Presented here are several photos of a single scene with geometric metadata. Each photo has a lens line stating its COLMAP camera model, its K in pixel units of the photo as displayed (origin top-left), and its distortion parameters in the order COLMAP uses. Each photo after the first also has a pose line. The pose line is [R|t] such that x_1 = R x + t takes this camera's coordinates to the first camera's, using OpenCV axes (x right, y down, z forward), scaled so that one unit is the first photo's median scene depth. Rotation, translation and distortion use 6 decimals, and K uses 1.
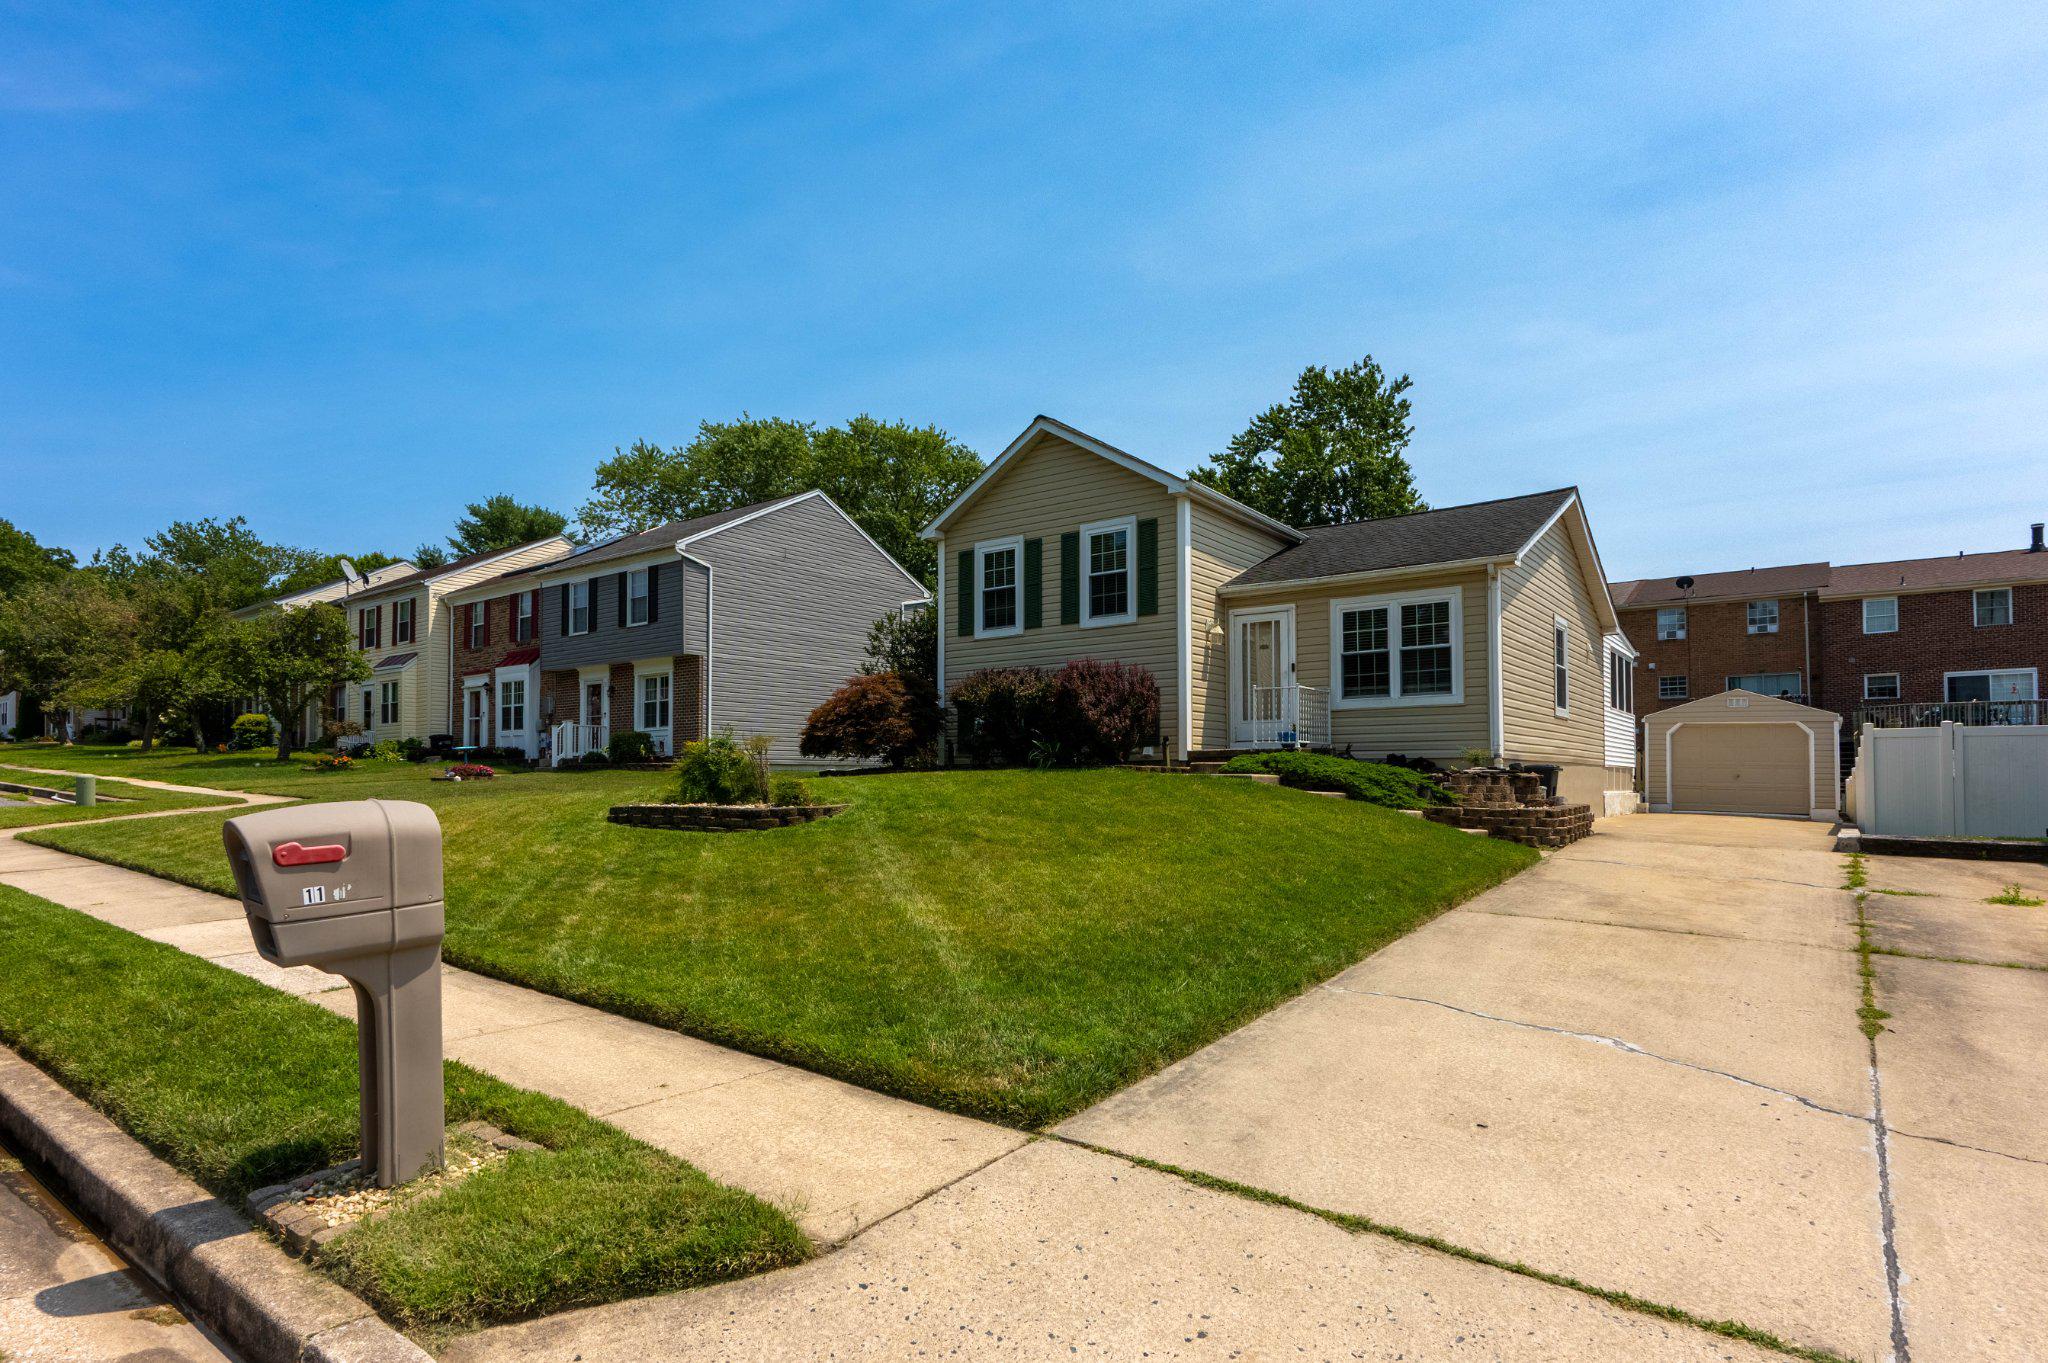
lens RADIAL K [[1089.0, 0, 1019.9], [0, 1089.0, 749.1], [0, 0, 1]] dist [-0.000818, -0.000152]
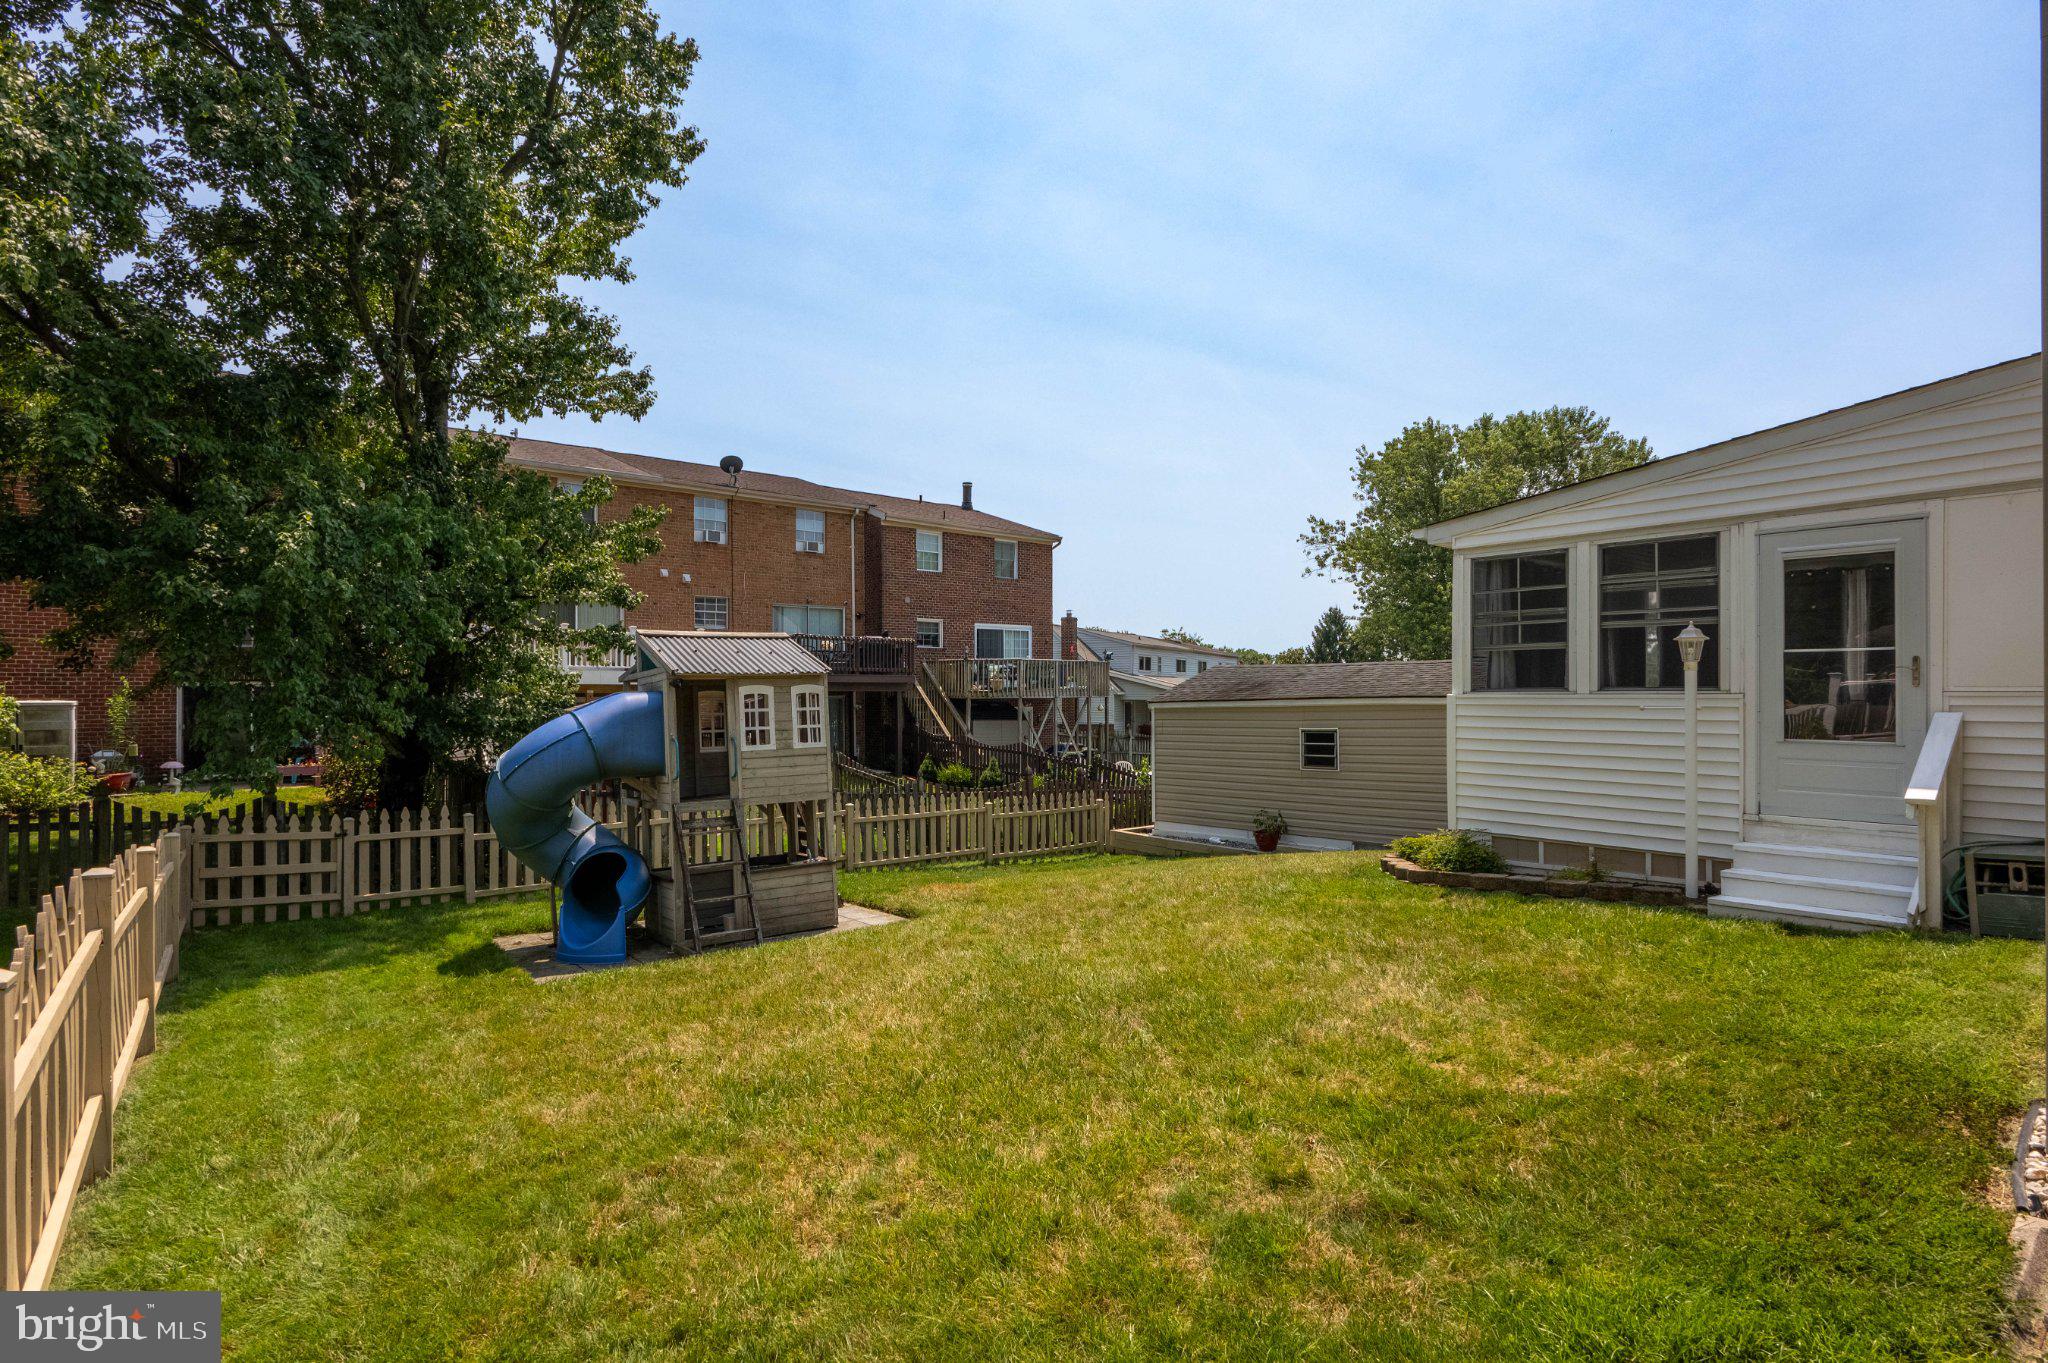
lens RADIAL K [[1007.8, 0, 1011.3], [0, 1007.8, 689.1], [0, 0, 1]] dist [-0.002505, -0.000902]
pose [[0.260074, 0.009431, 0.965543, 0.080667], [-0.029320, 0.999568, -0.001866, -0.033139], [-0.965144, -0.027825, 0.260238, 1.732540]]
